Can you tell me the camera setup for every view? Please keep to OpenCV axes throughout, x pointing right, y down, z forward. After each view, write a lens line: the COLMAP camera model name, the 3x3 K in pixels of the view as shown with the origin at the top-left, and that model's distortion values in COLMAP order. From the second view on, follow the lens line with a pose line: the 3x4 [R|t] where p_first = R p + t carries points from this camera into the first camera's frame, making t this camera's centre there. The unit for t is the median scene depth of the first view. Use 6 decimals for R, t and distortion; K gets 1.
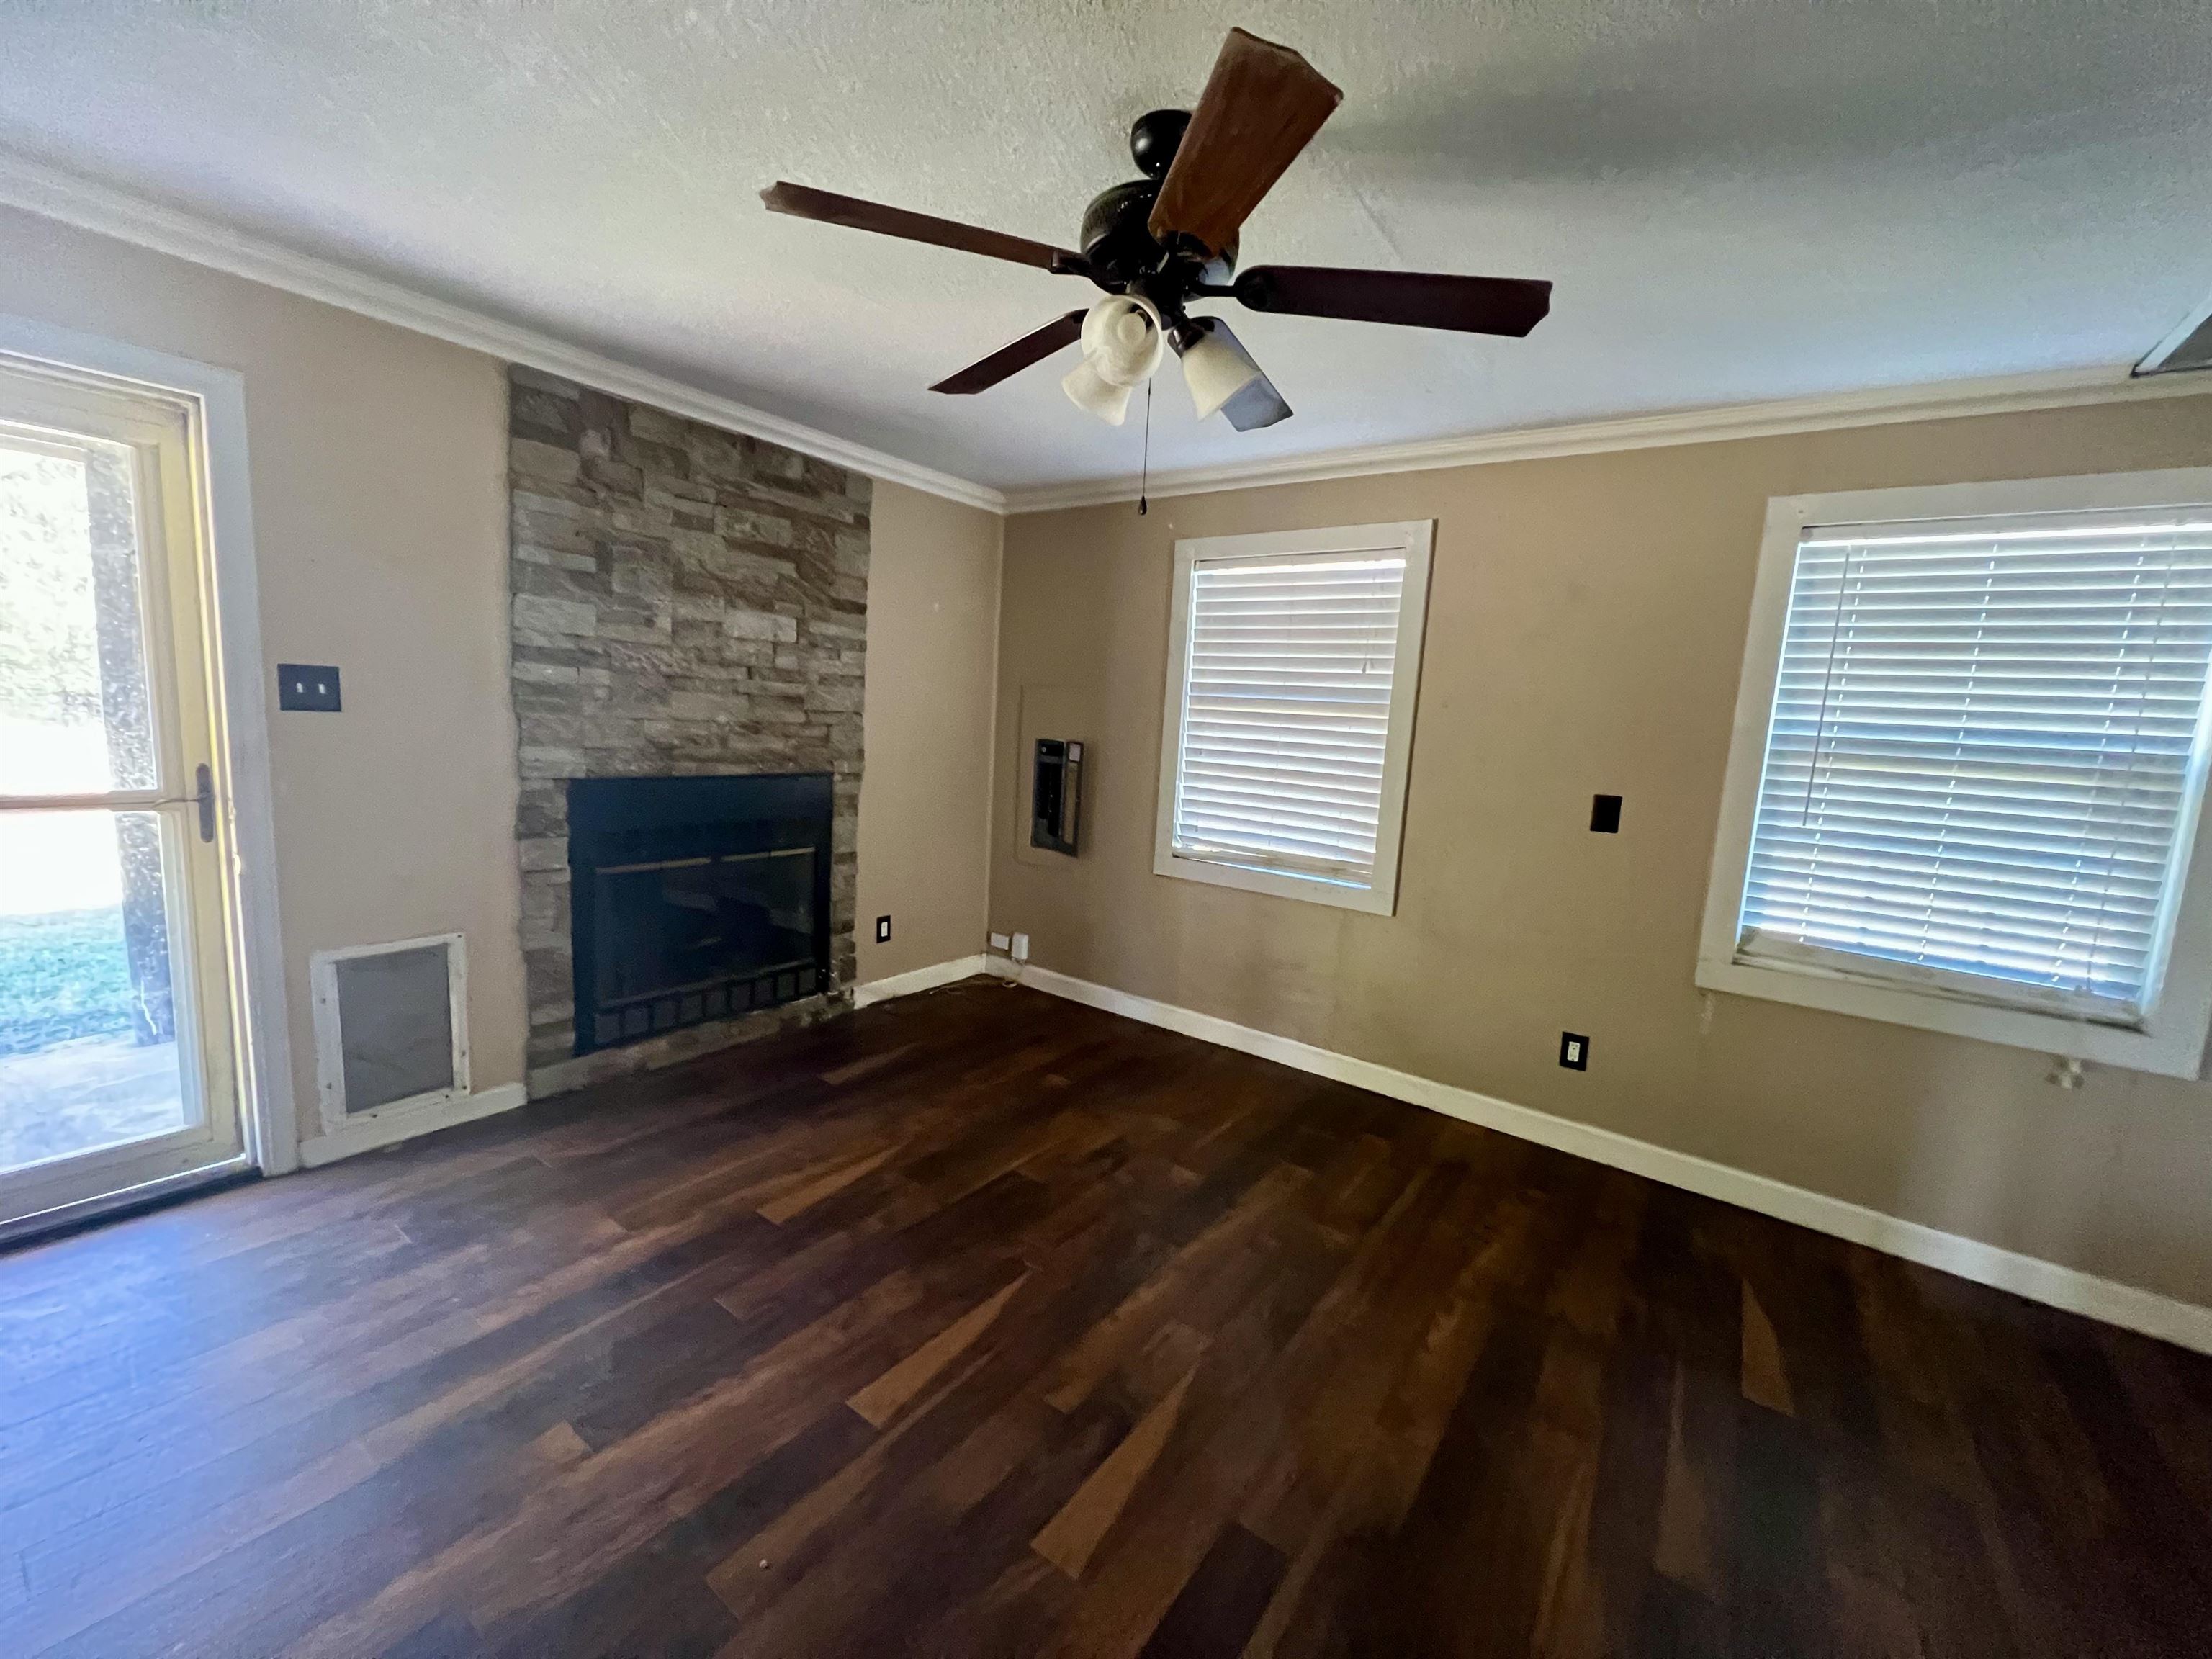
lens RADIAL K [[890.3, 0, 1111.5], [0, 890.3, 823.8], [0, 0, 1]] dist [-0.004775, 0.000200]
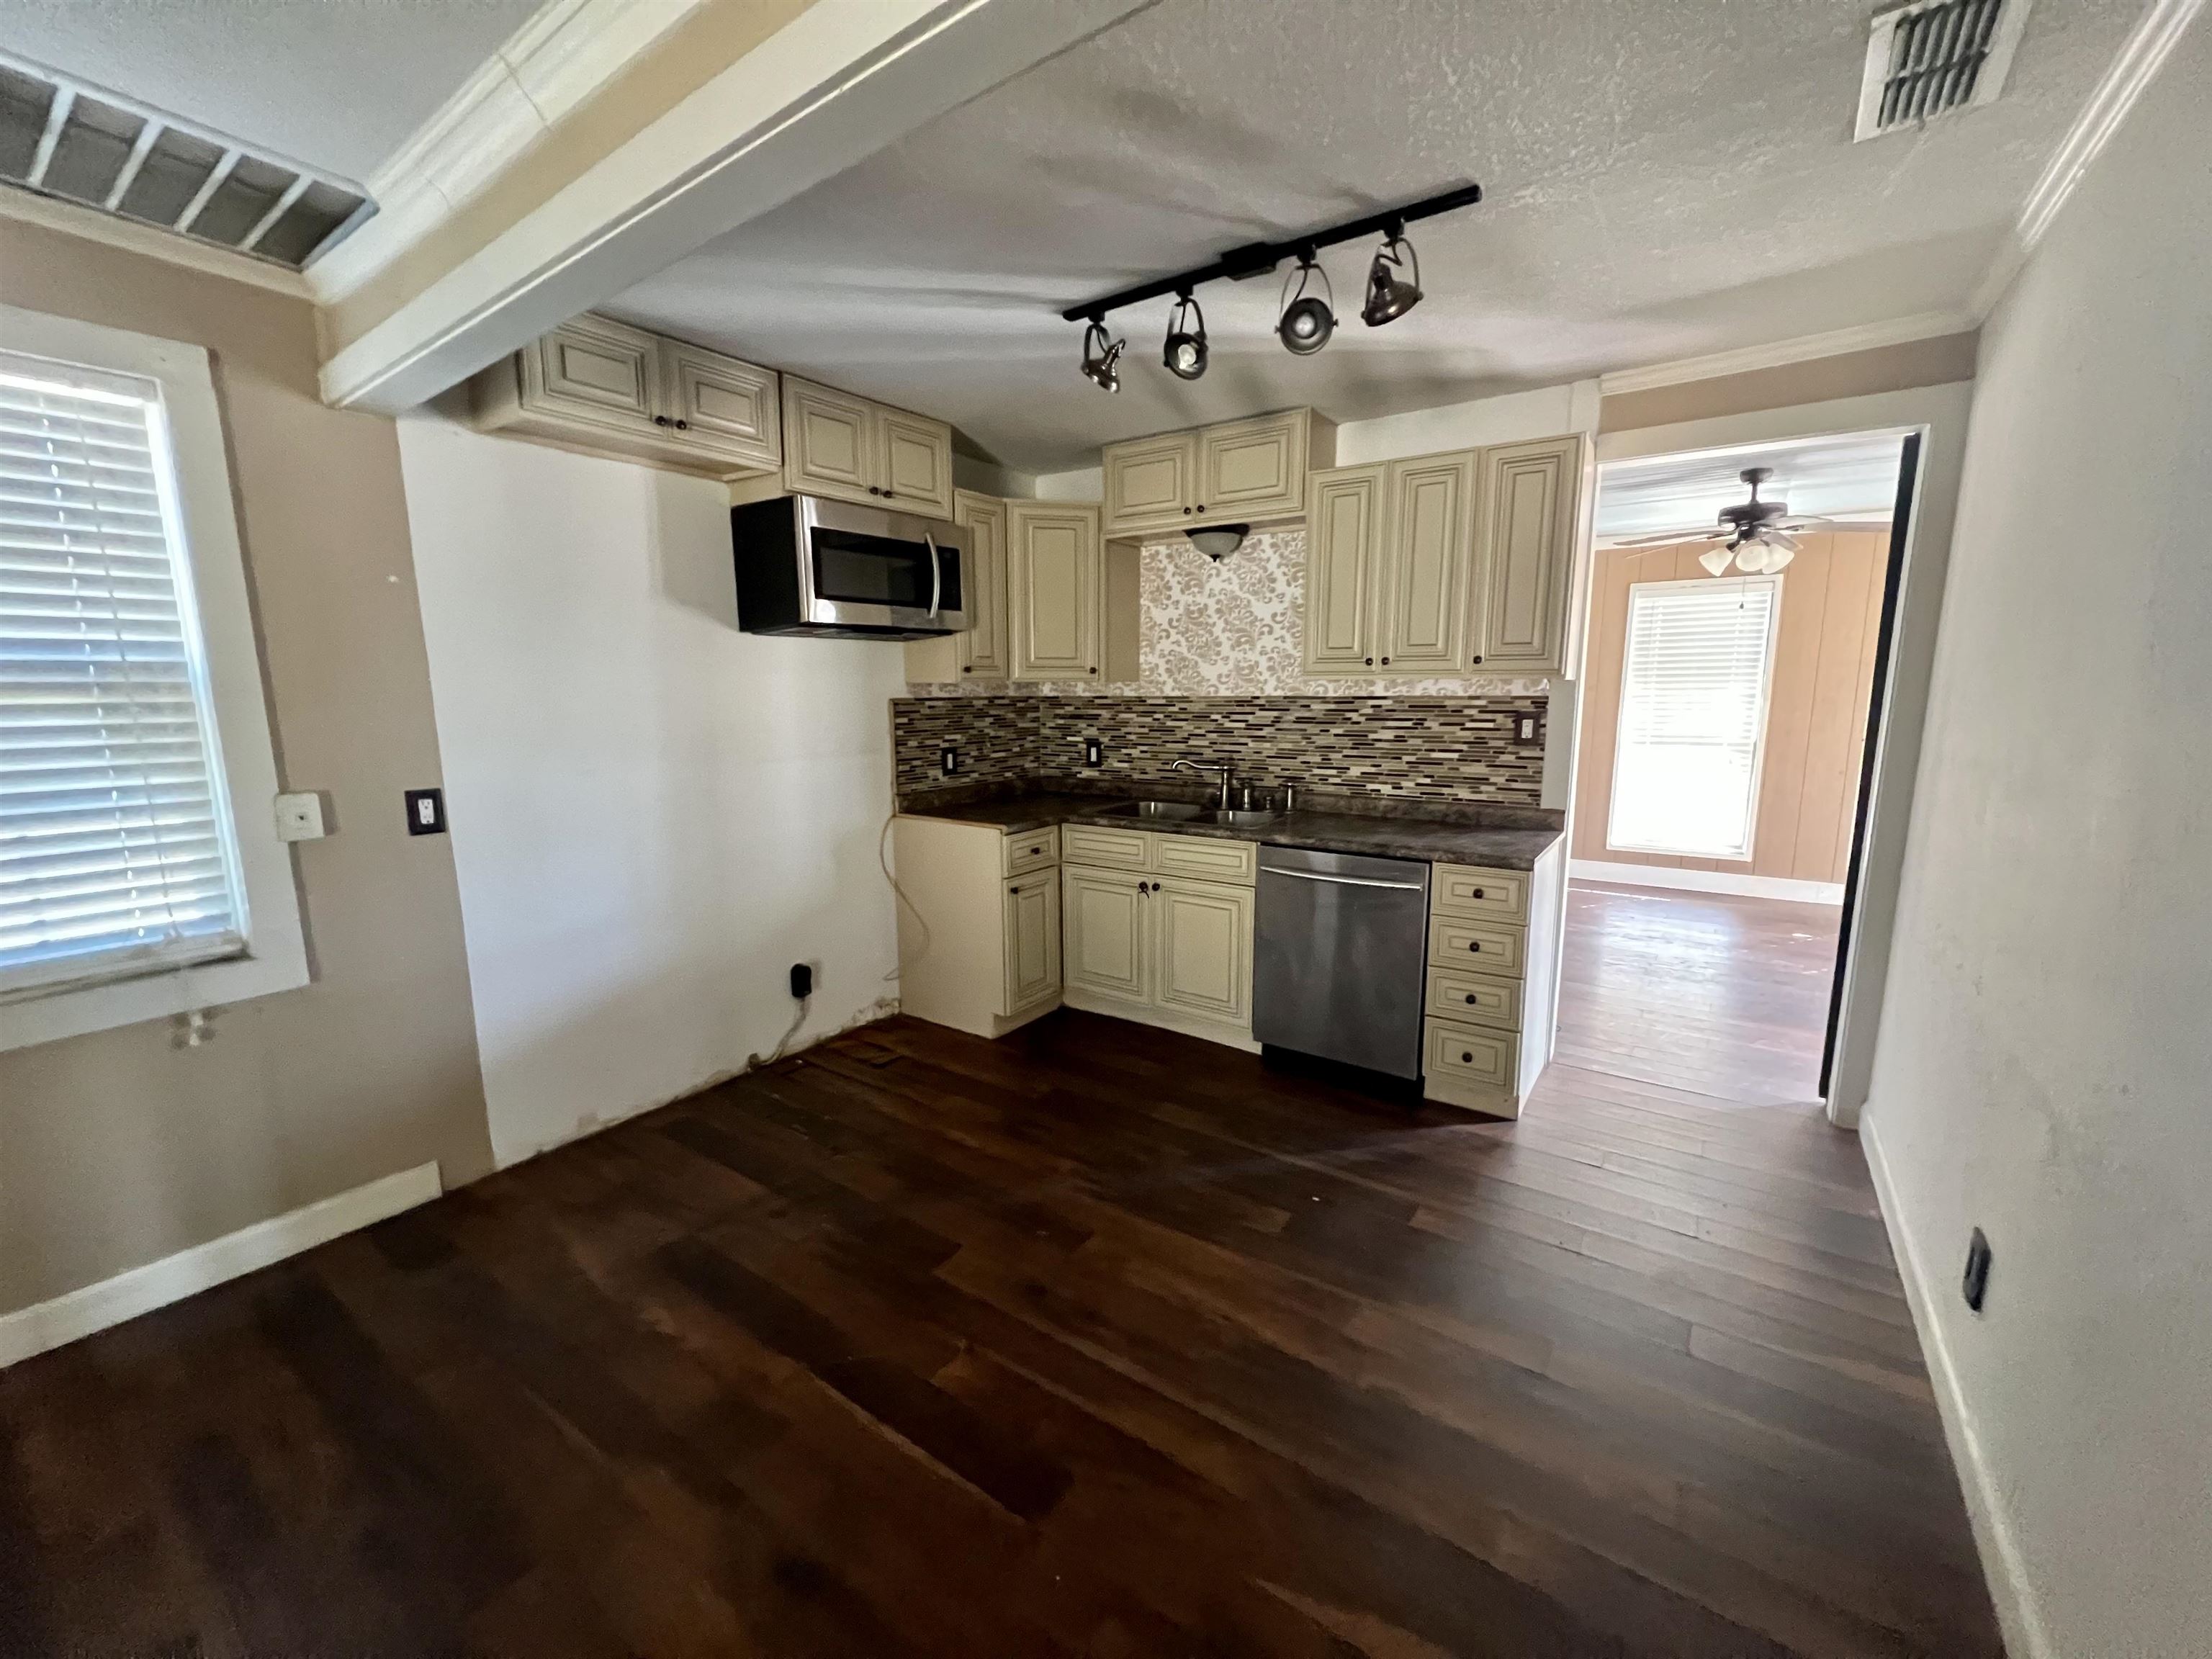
lens RADIAL K [[890.3, 0, 1104.0], [0, 890.3, 824.0], [0, 0, 1]] dist [-0.004775, 0.000200]
pose [[-0.017491, -0.217450, 0.975915, 0.247848], [0.132307, 0.966977, 0.217830, 0.011410], [-0.991054, 0.132930, 0.011857, 0.061234]]
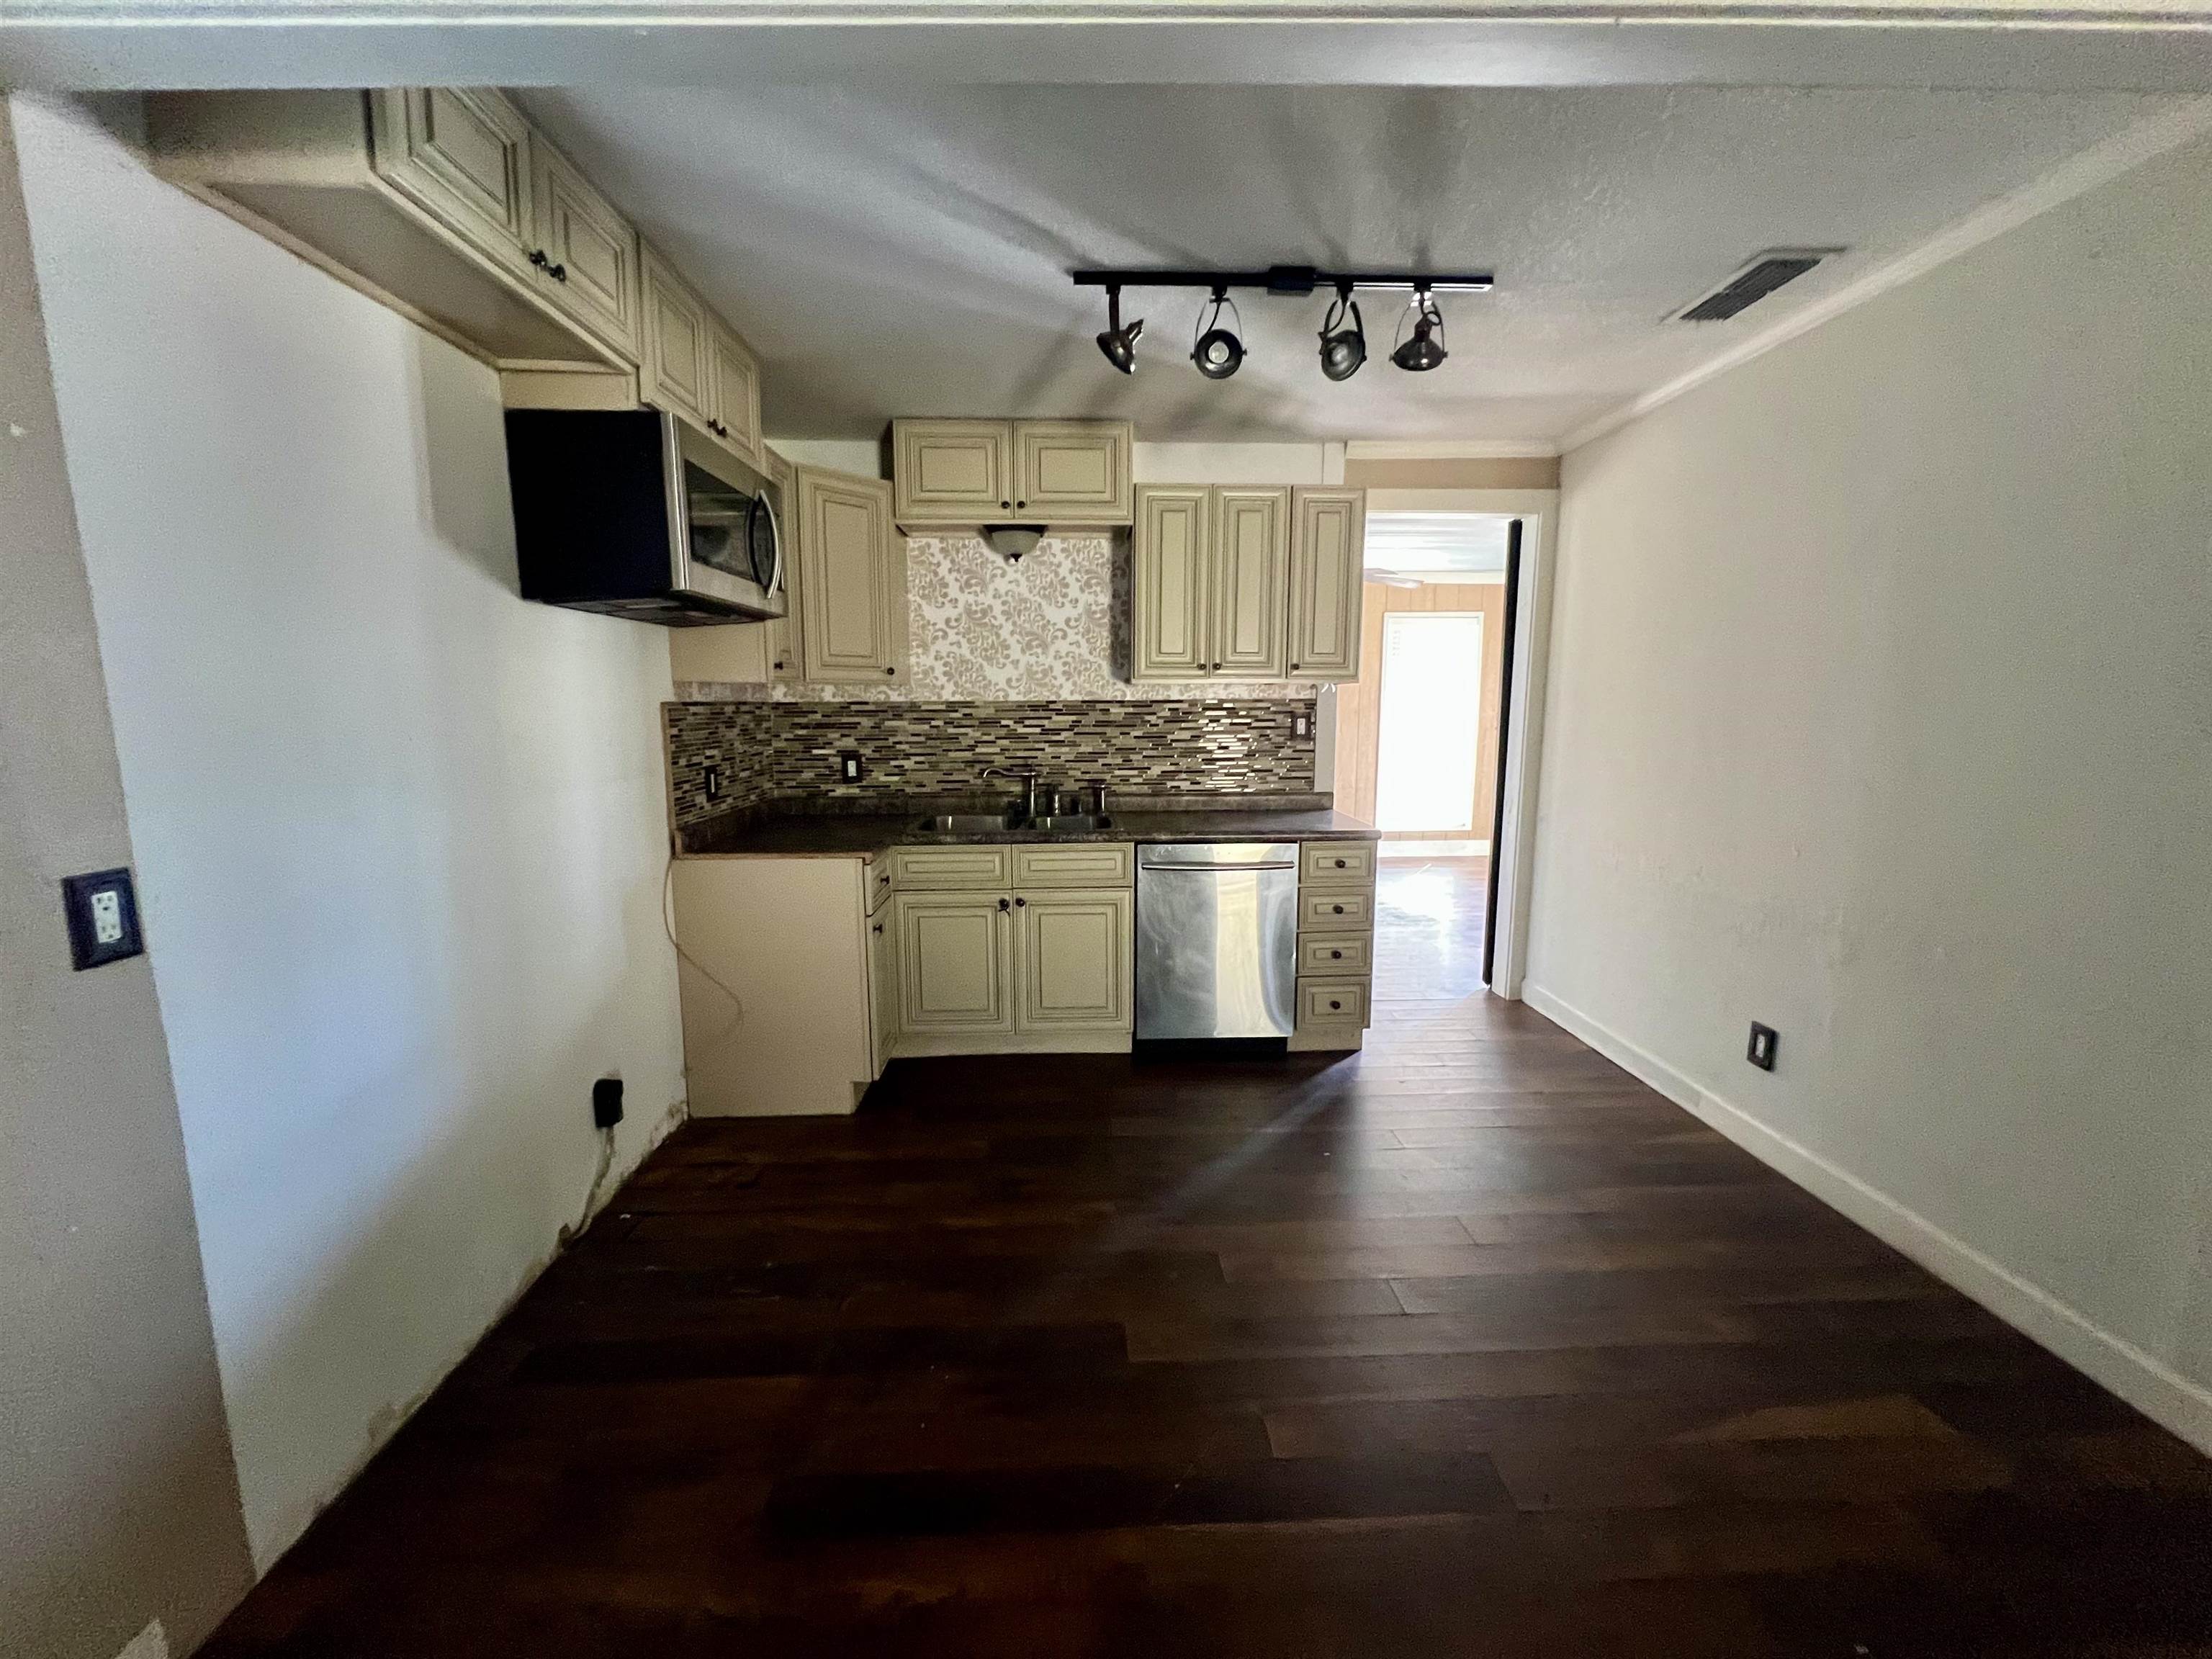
lens RADIAL K [[891.0, 0, 1106.2], [0, 891.0, 825.3], [0, 0, 1]] dist [-0.006044, 0.000681]
pose [[-0.618902, -0.170819, 0.766669, 0.533930], [0.064343, 0.961760, 0.266228, -0.028450], [-0.782828, 0.214099, -0.584244, 0.671265]]
